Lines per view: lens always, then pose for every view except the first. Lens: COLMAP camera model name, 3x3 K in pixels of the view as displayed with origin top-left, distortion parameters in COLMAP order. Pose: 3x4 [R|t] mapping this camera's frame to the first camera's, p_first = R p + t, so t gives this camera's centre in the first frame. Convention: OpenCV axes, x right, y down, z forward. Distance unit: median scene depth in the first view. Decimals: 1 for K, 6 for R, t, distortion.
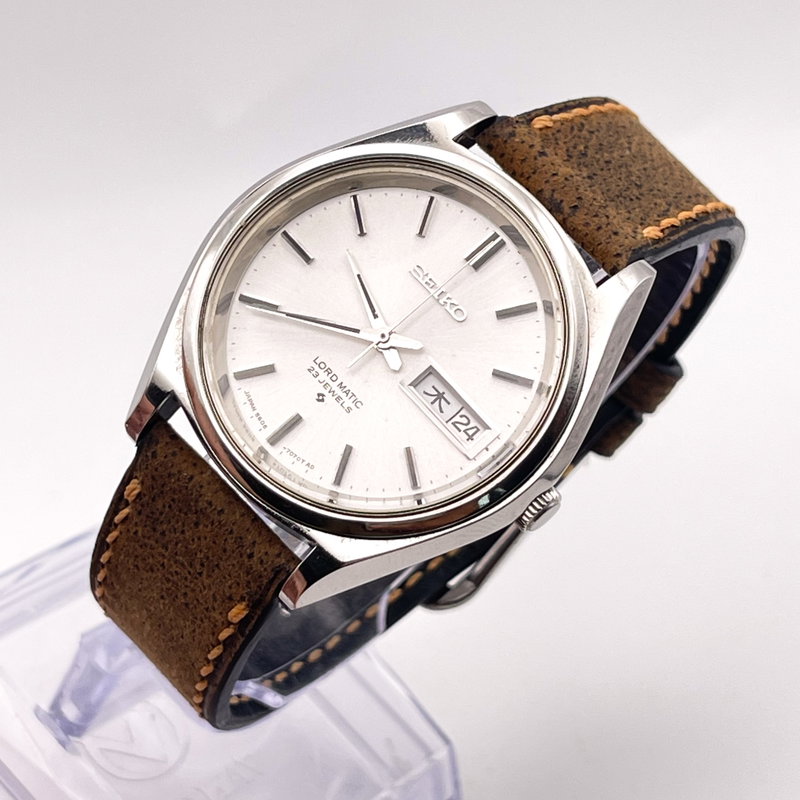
lens RADIAL K [[2317.0, 0, 418.3], [0, 2317.0, 432.0], [0, 0, 1]] dist [0.281854, 0.000000]
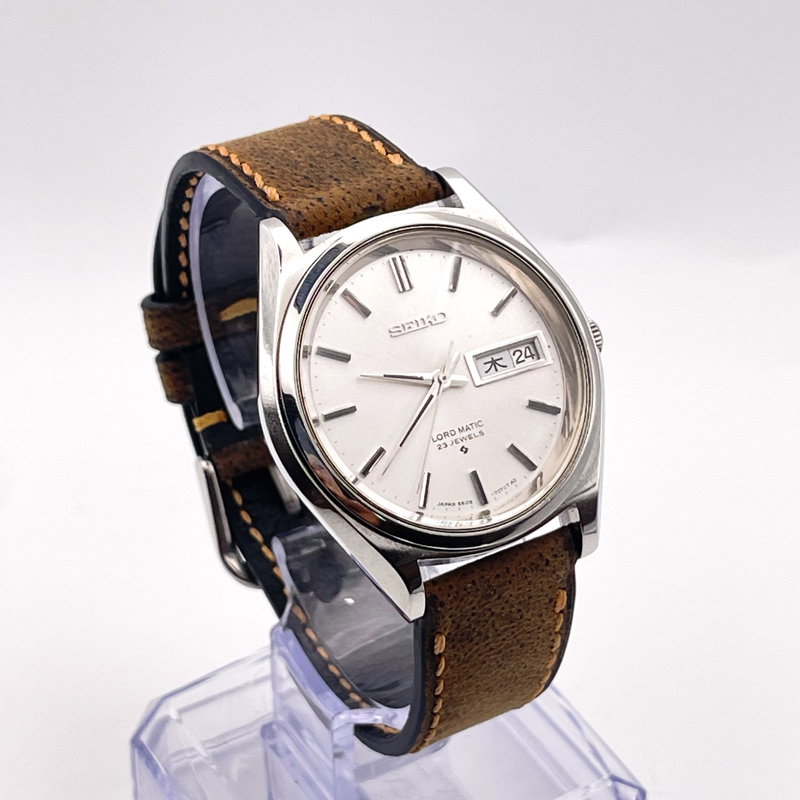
lens RADIAL K [[2317.0, 0, 399.6], [0, 2317.0, 400.6], [0, 0, 1]] dist [0.281854, 0.000000]
pose [[0.289755, -0.854363, 0.431400, -0.526434], [0.762959, 0.478328, 0.434851, -0.551353], [-0.577872, 0.203140, 0.790442, 0.083168]]
